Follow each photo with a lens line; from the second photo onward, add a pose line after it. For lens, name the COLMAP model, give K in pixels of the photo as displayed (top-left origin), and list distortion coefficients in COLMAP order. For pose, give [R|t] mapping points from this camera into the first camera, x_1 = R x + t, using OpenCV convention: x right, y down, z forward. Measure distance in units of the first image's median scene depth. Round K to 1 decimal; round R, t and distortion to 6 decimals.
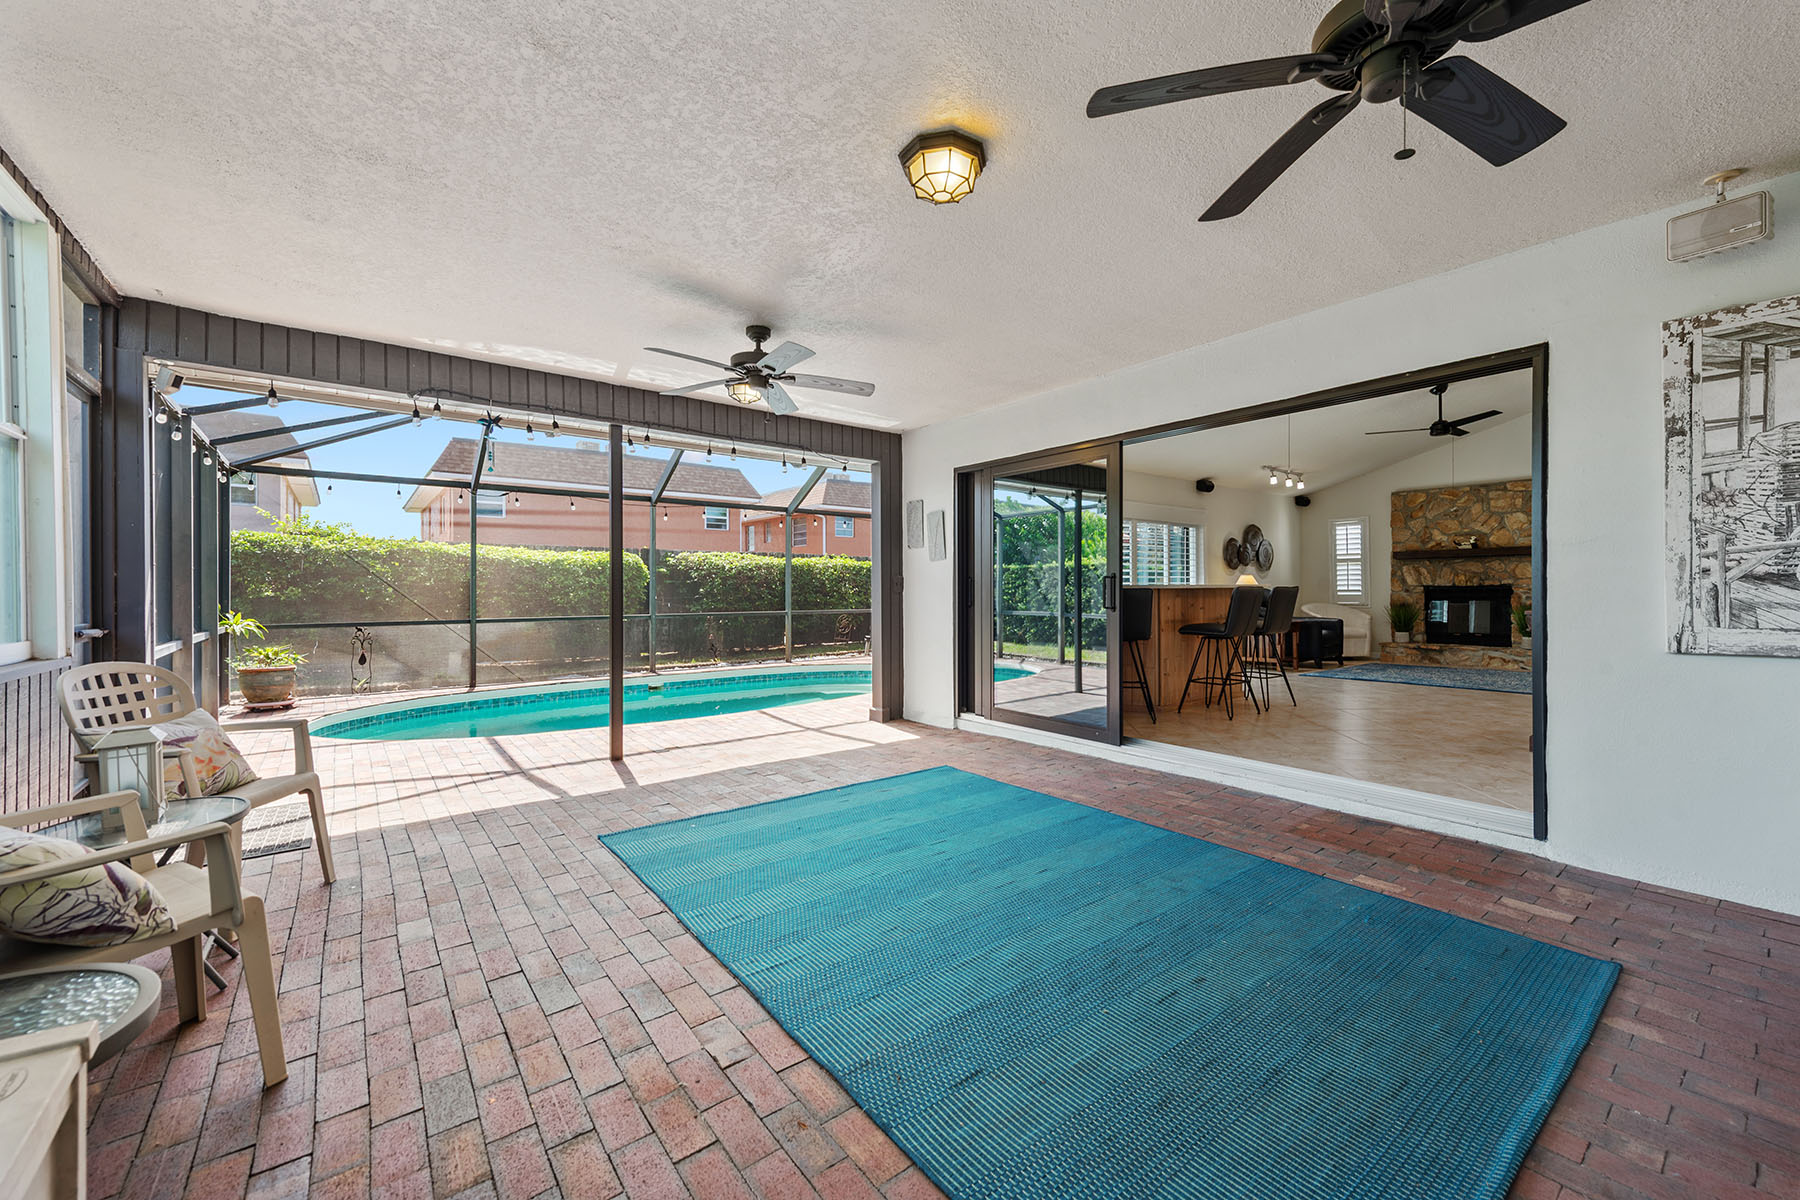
lens RADIAL K [[706.8, 0, 901.1], [0, 706.8, 589.6], [0, 0, 1]] dist [0.013863, -0.000095]
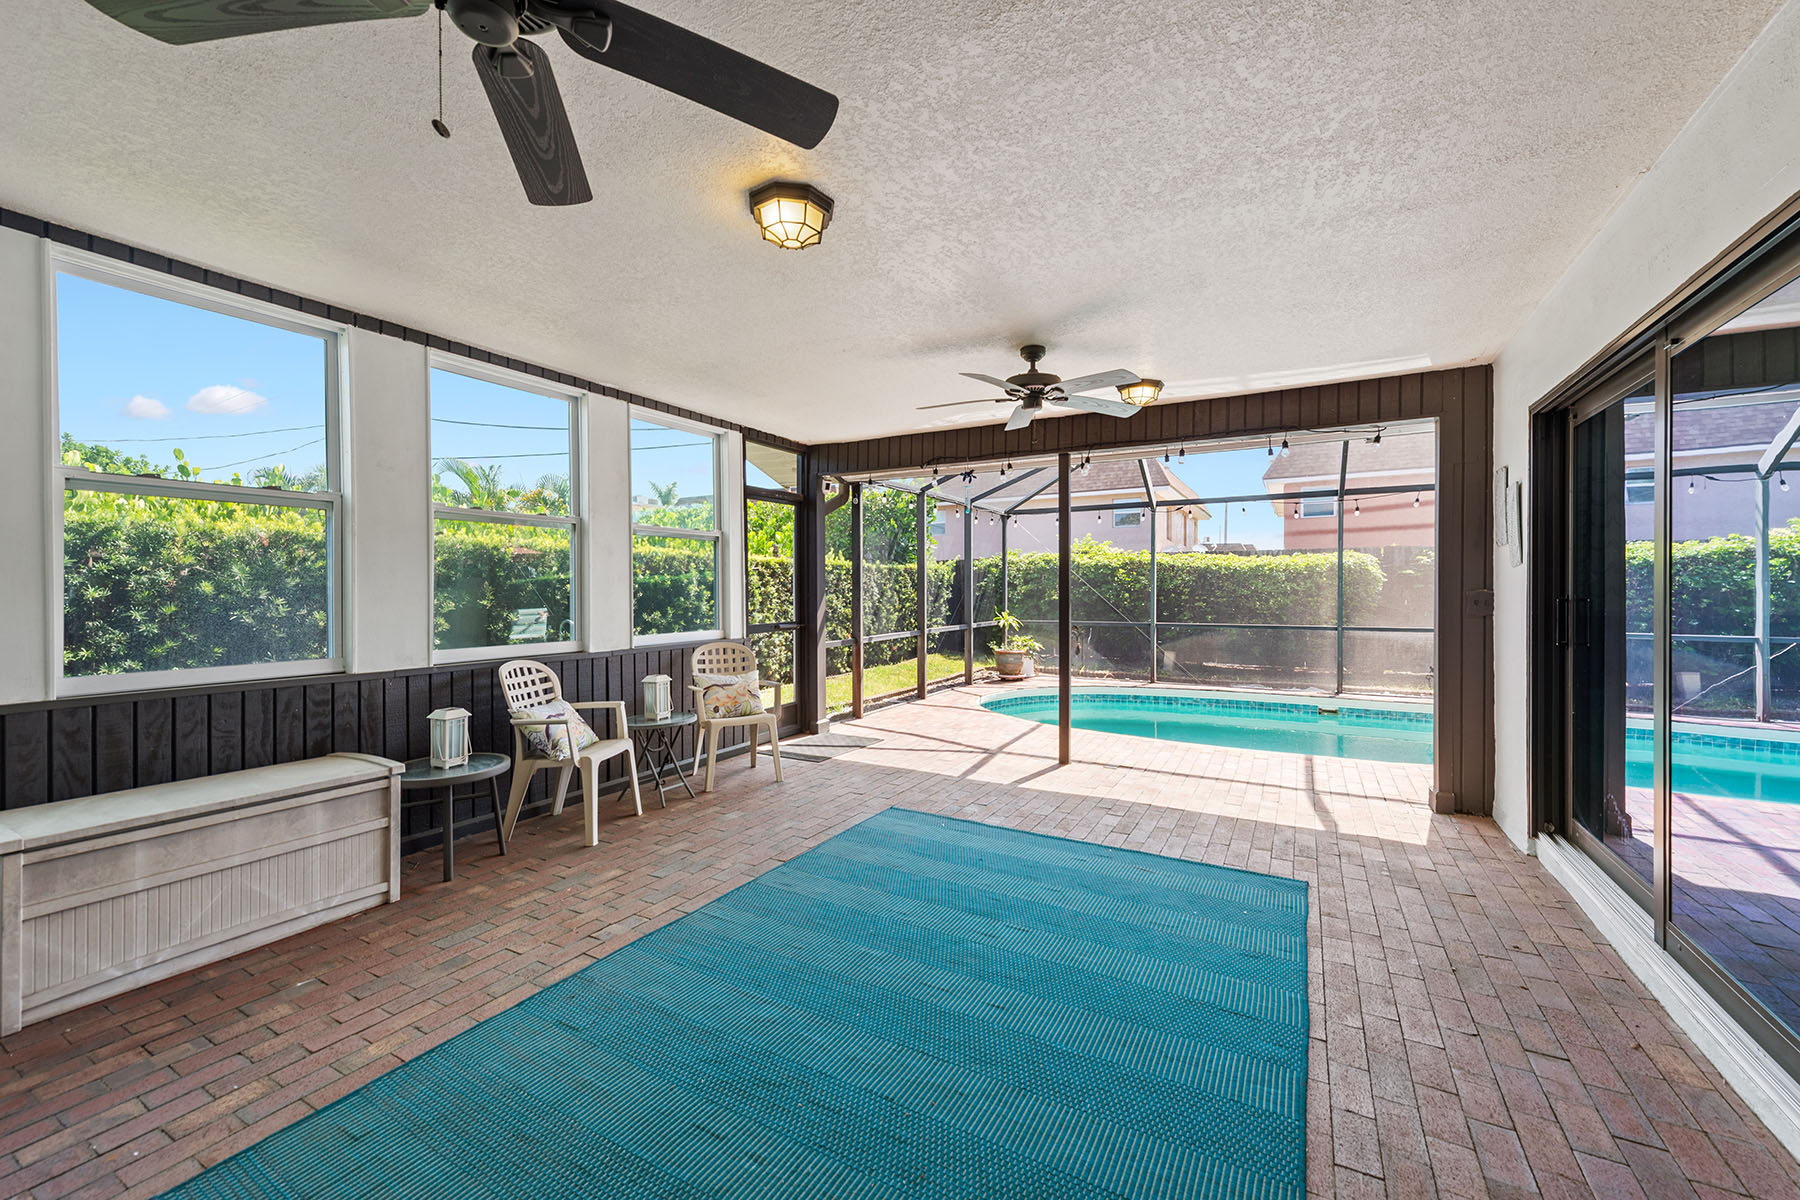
lens RADIAL K [[706.8, 0, 901.1], [0, 706.8, 589.6], [0, 0, 1]] dist [0.013863, -0.000095]
pose [[0.390573, 0.005688, -0.920554, 0.686141], [0.000047, 0.999981, 0.006198, -0.044161], [0.920572, -0.002464, 0.390566, 0.487090]]
